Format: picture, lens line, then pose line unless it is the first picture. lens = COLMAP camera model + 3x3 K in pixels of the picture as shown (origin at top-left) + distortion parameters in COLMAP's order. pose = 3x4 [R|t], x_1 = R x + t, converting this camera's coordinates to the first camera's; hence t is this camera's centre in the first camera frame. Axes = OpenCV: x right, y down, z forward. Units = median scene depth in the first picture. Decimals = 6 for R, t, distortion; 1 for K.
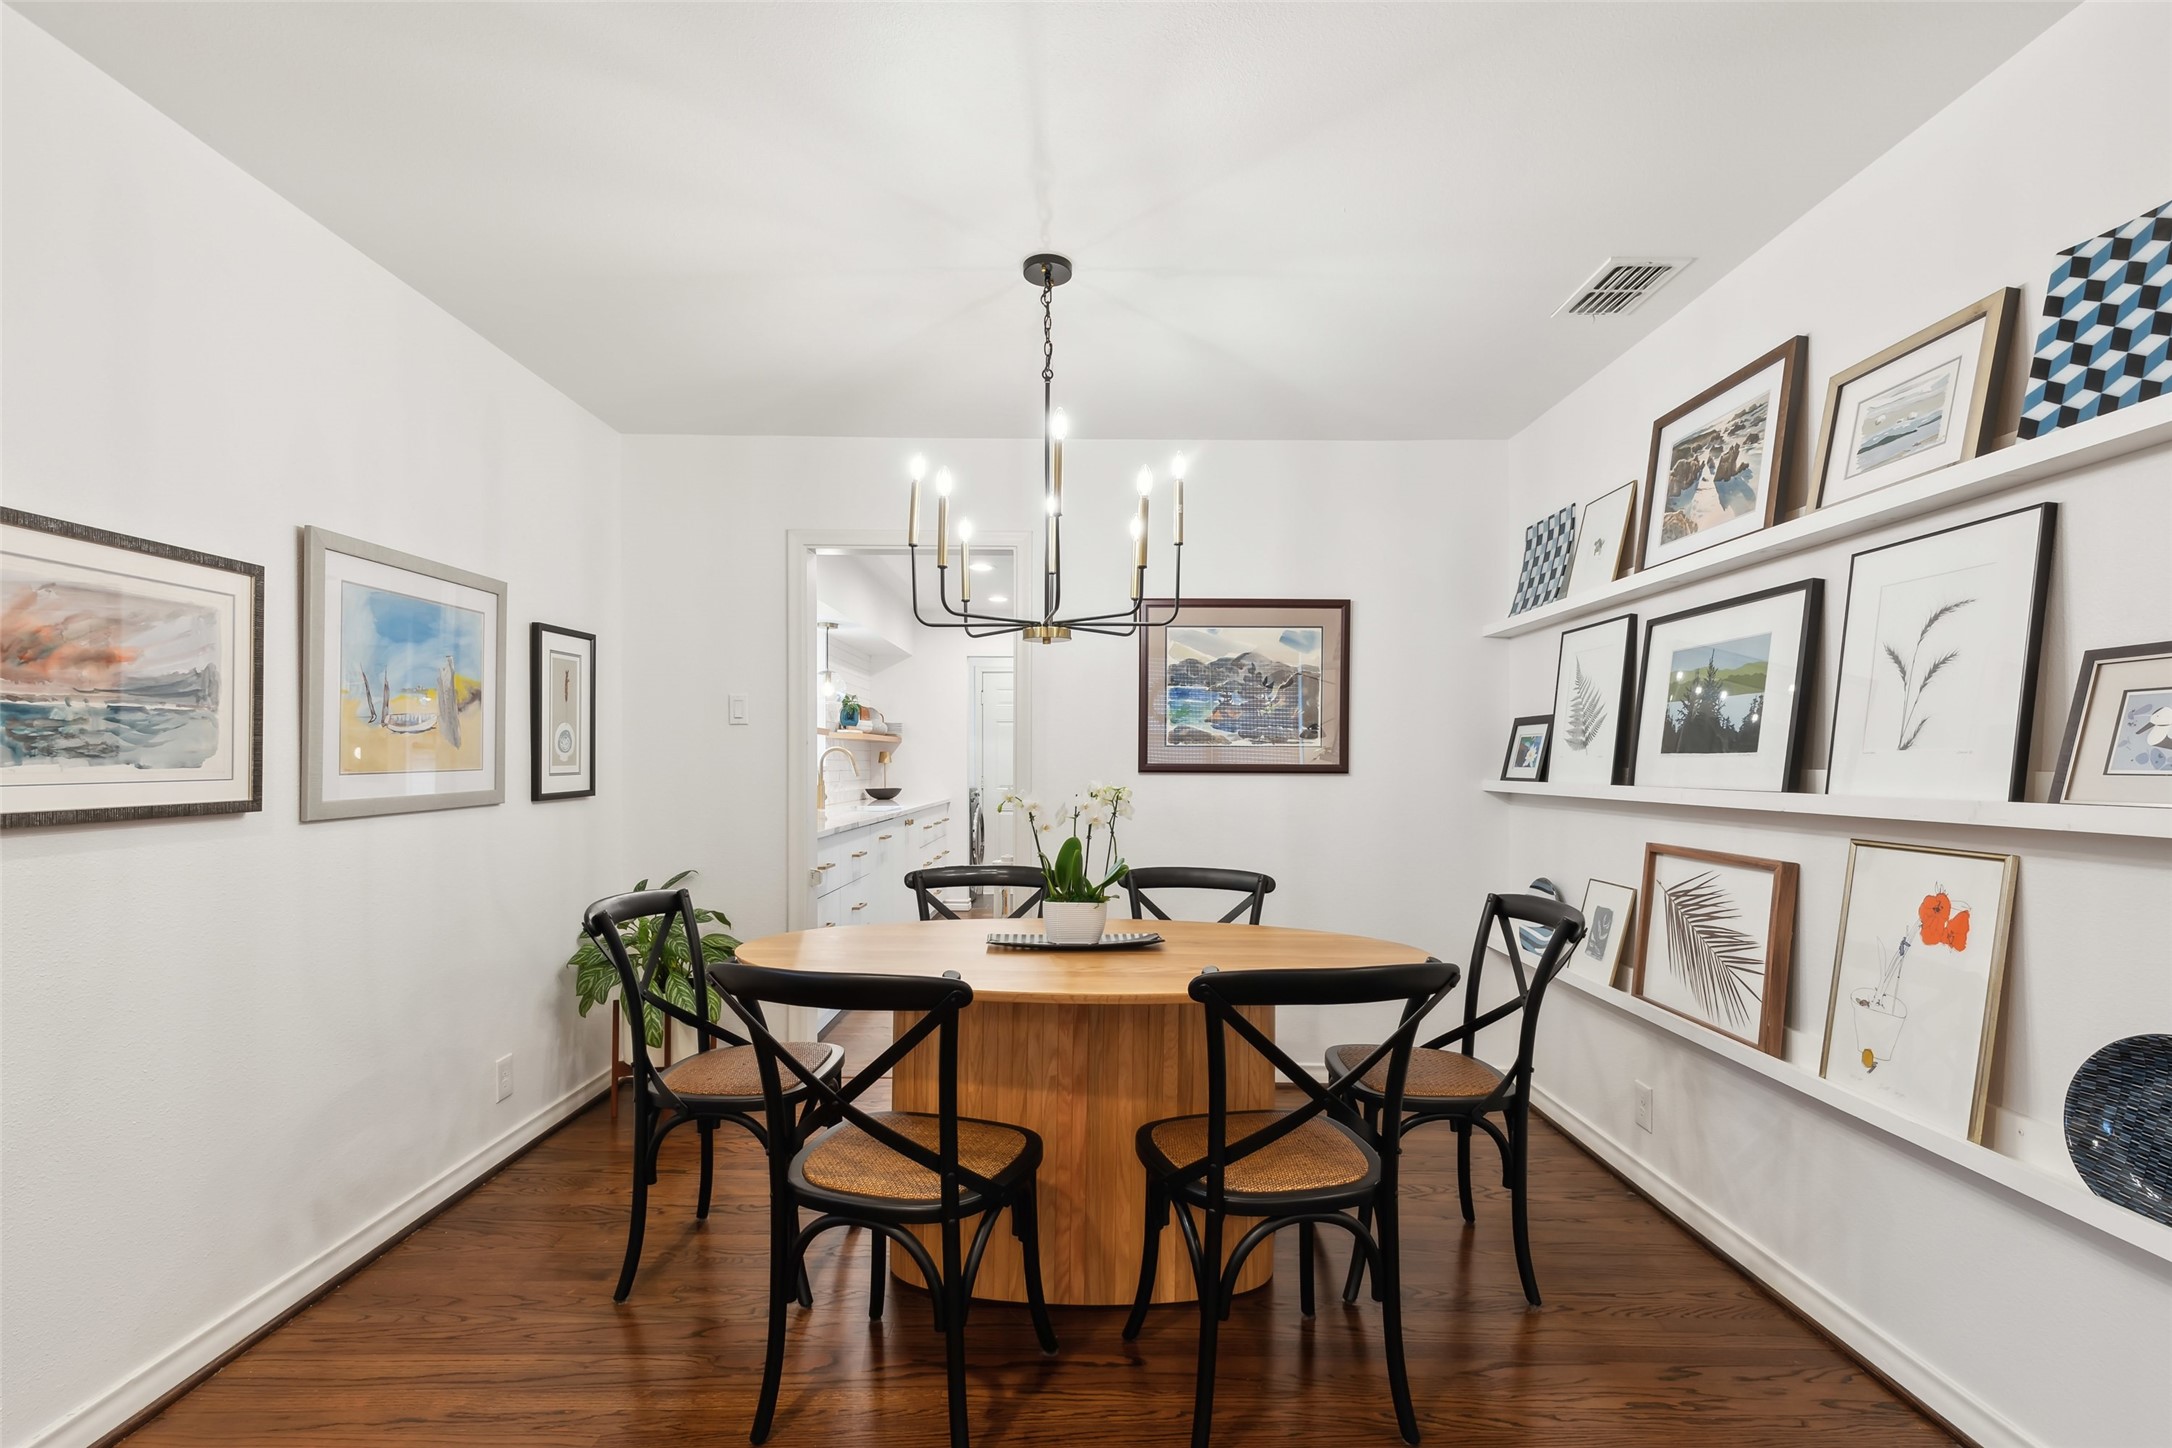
lens RADIAL K [[994.2, 0, 1089.4], [0, 994.2, 739.0], [0, 0, 1]] dist [0.007042, -0.000317]
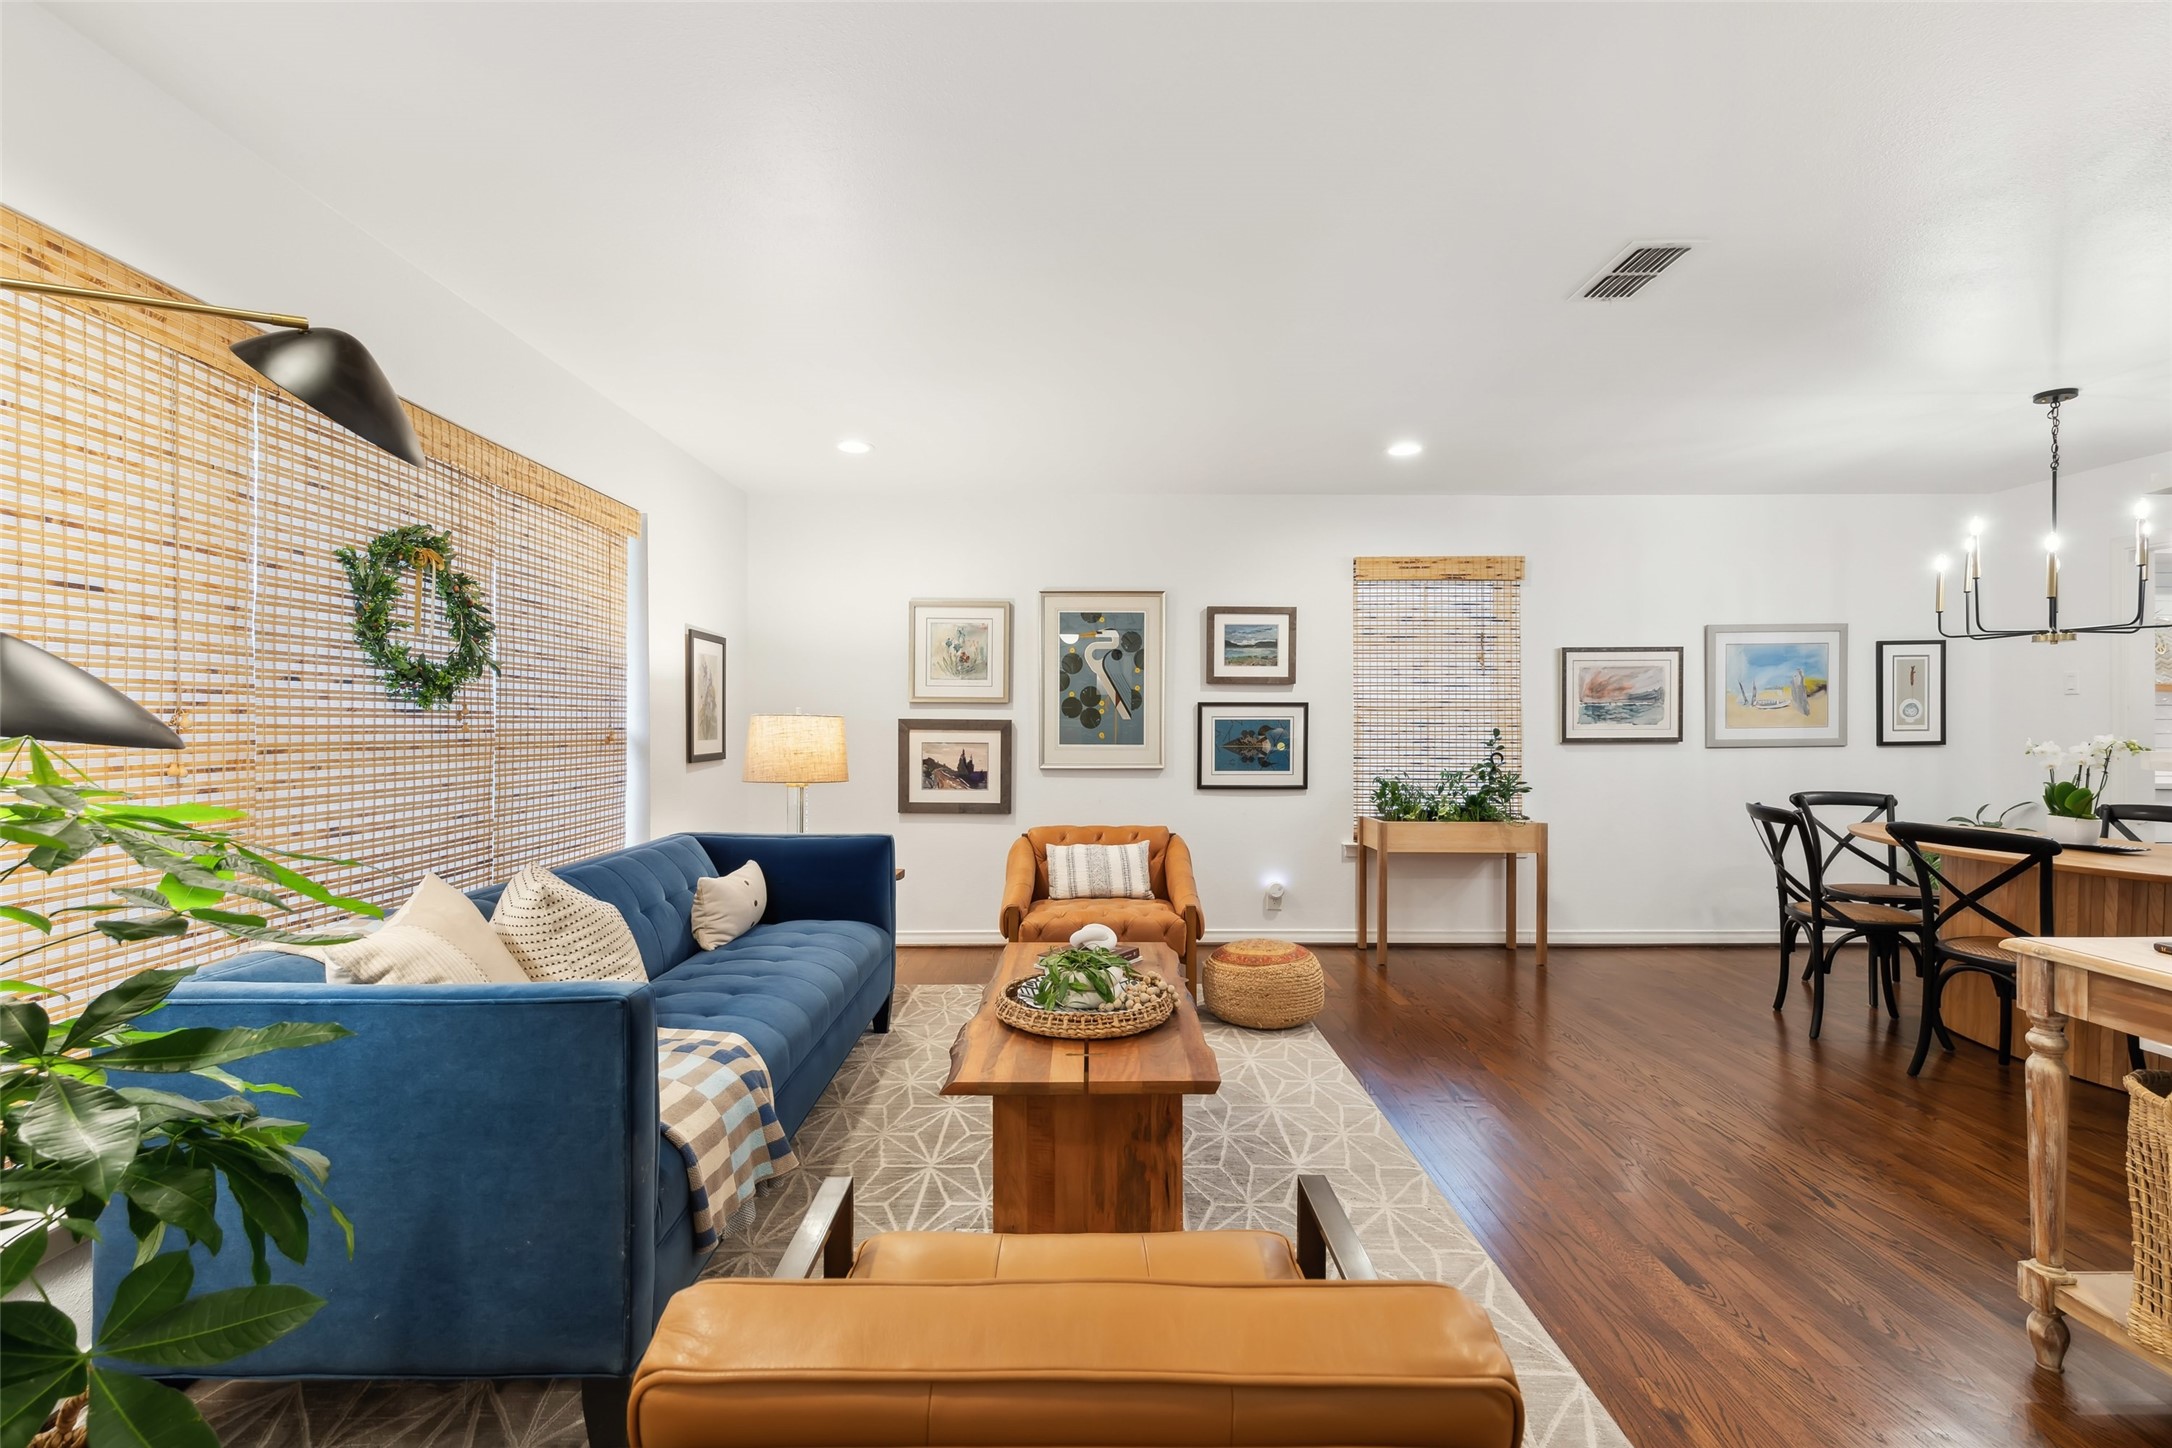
lens RADIAL K [[994.2, 0, 1089.4], [0, 994.2, 739.0], [0, 0, 1]] dist [0.007042, -0.000317]
pose [[-0.000920, 0.019293, -0.999813, 1.481581], [0.022499, 0.999561, 0.019267, -0.016011], [0.999746, -0.022477, -0.001354, -0.450062]]
